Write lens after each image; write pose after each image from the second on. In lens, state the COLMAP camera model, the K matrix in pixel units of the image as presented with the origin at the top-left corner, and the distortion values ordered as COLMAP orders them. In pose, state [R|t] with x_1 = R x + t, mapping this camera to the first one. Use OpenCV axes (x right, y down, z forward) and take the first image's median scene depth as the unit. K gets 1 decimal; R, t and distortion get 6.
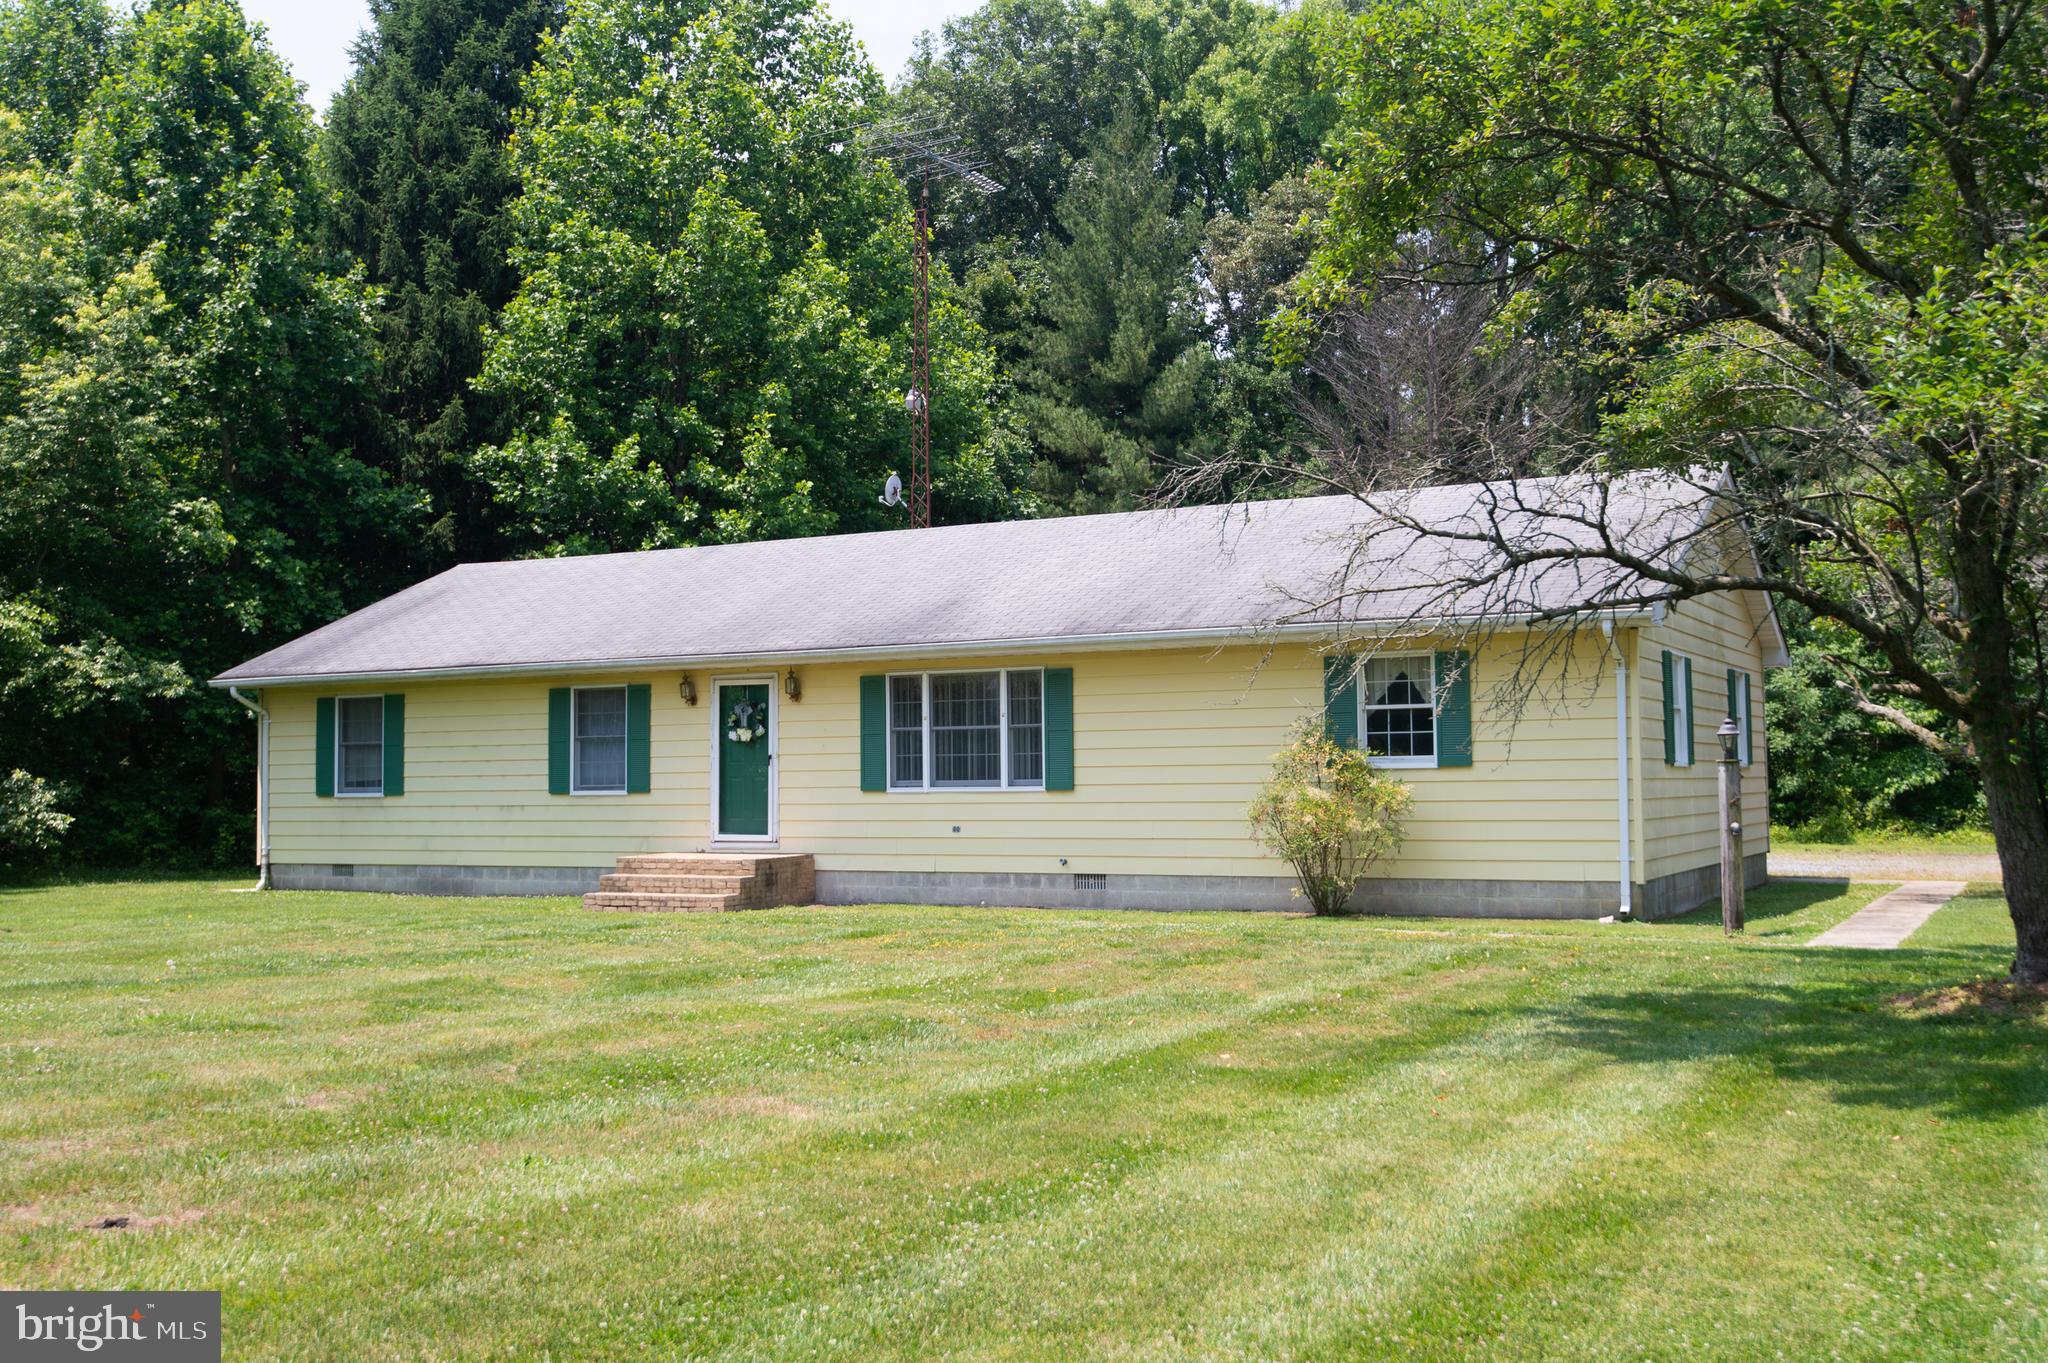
lens RADIAL K [[1970.5, 0, 1028.7], [0, 1970.5, 681.0], [0, 0, 1]] dist [0.014406, 0.000000]
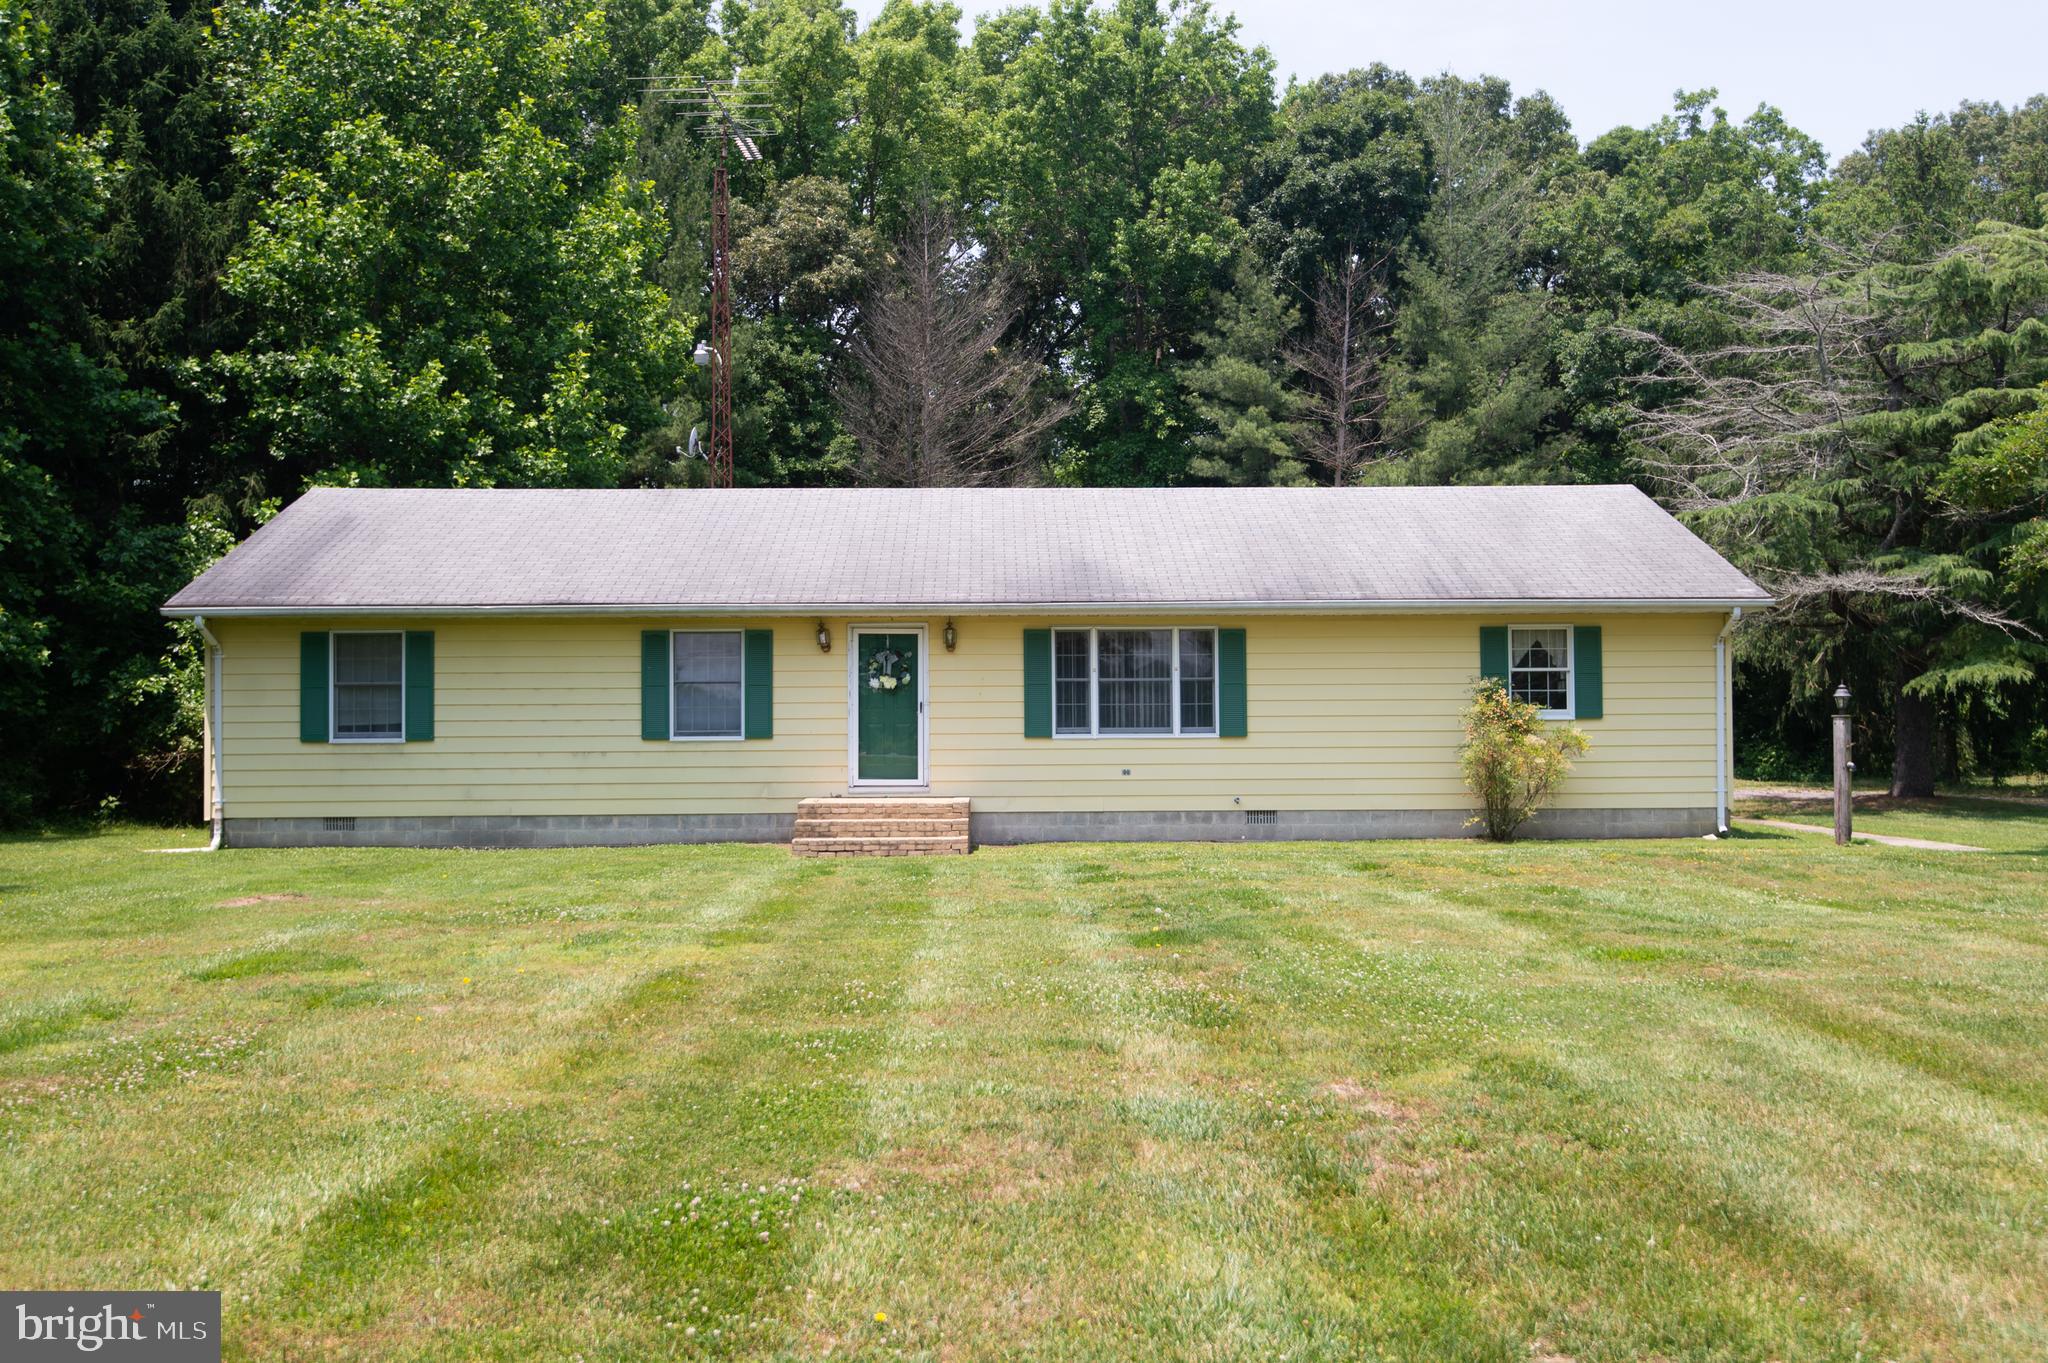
lens RADIAL K [[1793.6, 0, 1022.4], [0, 1793.6, 688.5], [0, 0, 1]] dist [0.028353, -0.029225]
pose [[0.872605, 0.014714, 0.488205, -0.506664], [-0.028607, 0.999370, 0.021011, 0.008342], [-0.487588, -0.032300, 0.872476, 0.141549]]
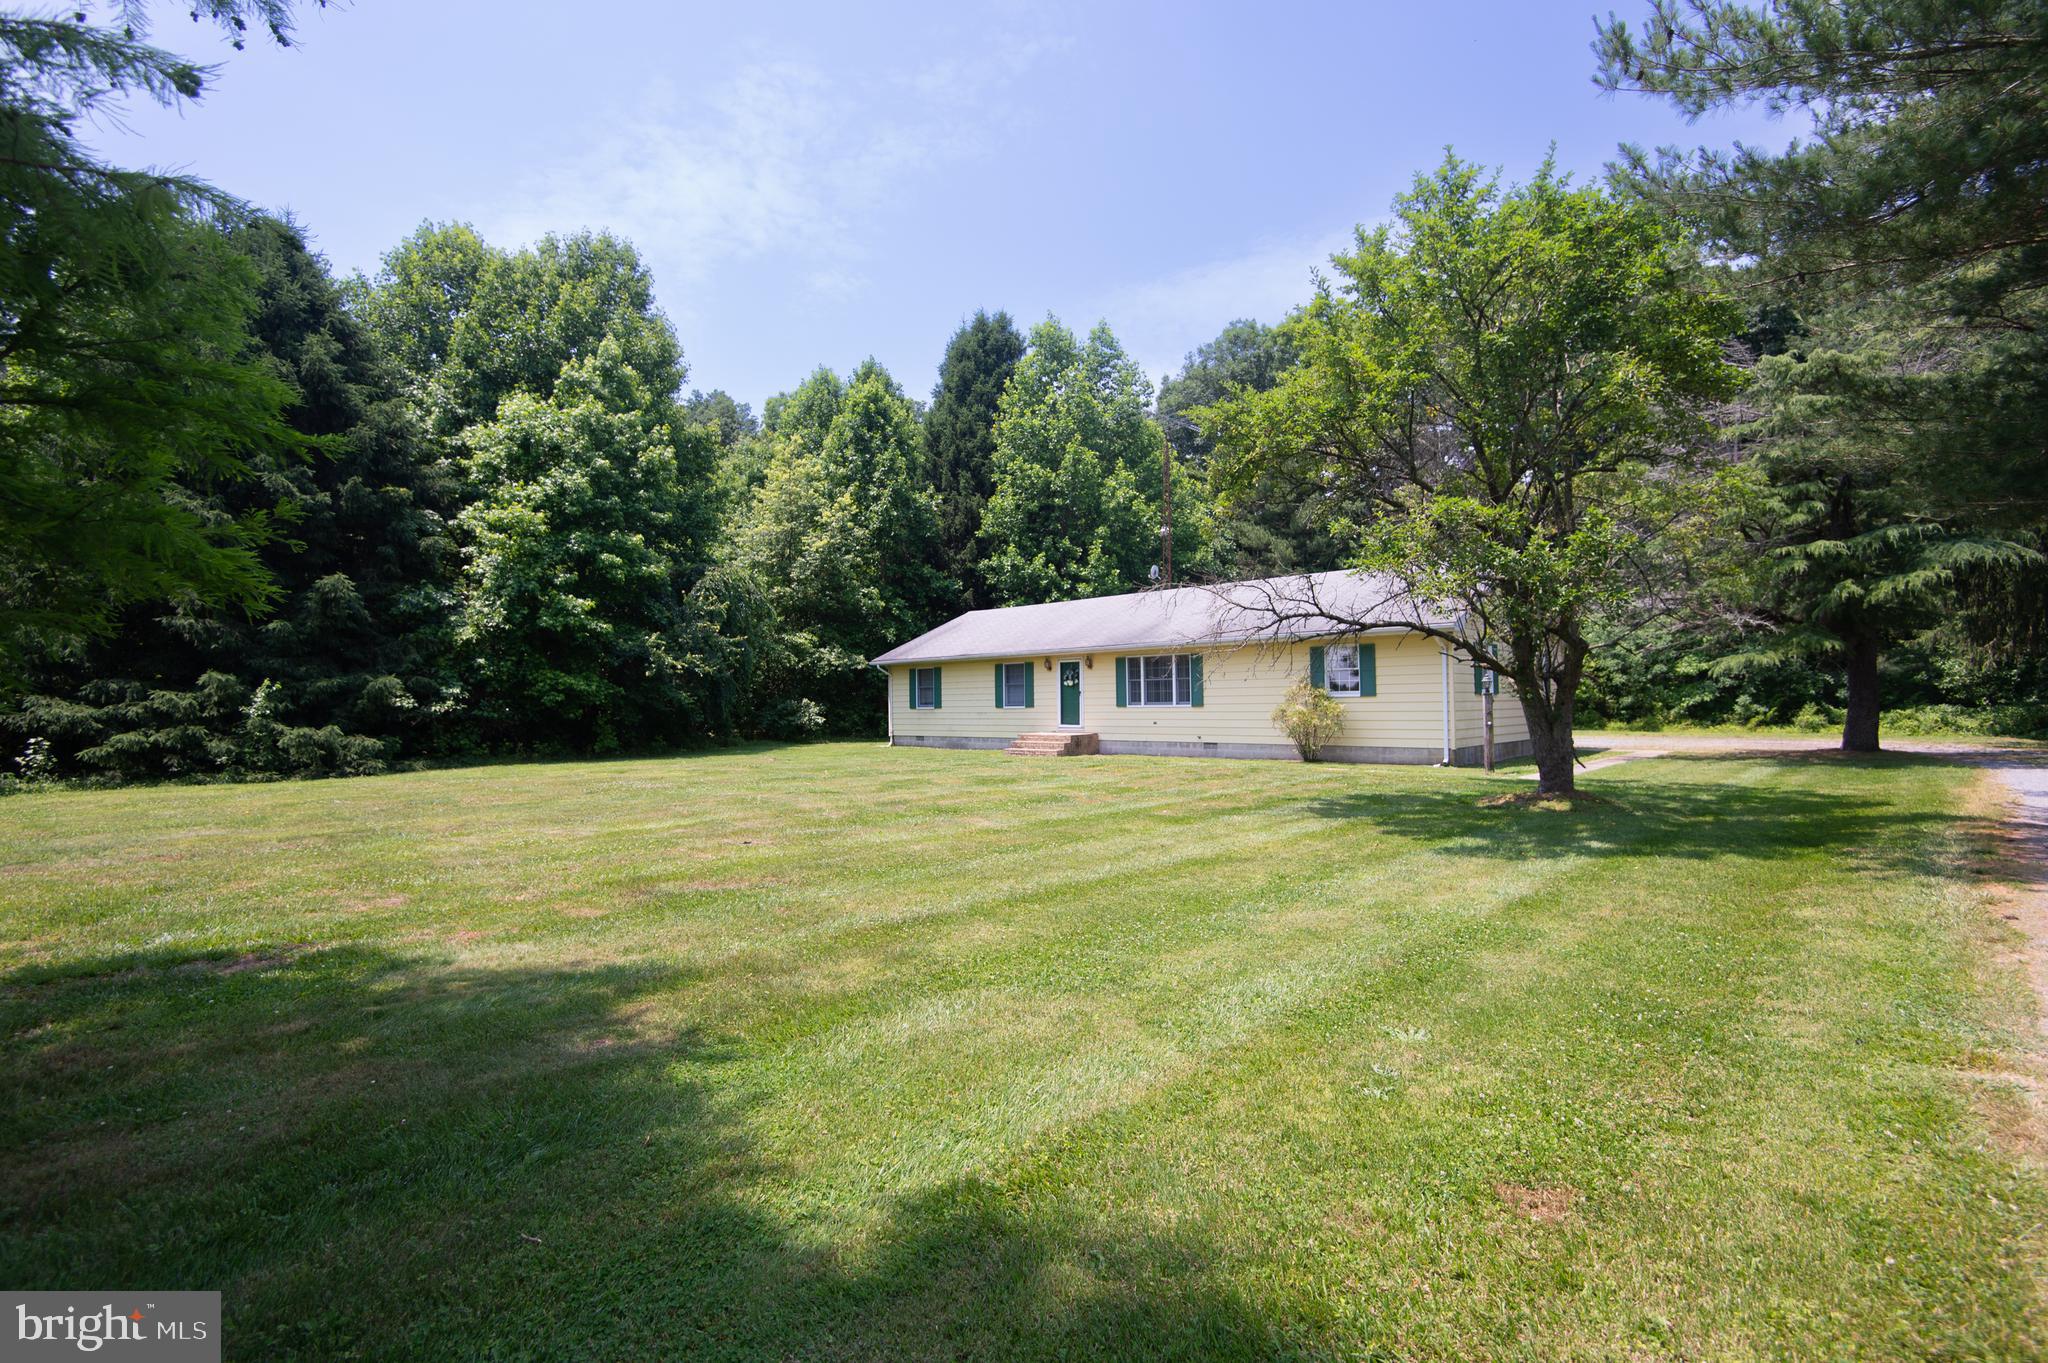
lens RADIAL K [[930.6, 0, 1025.3], [0, 930.6, 677.3], [0, 0, 1]] dist [0.031976, -0.017003]
pose [[0.963563, -0.009692, -0.267305, 0.097585], [0.017174, 0.999523, 0.025666, -0.008817], [0.266929, -0.029321, 0.963270, -0.090086]]
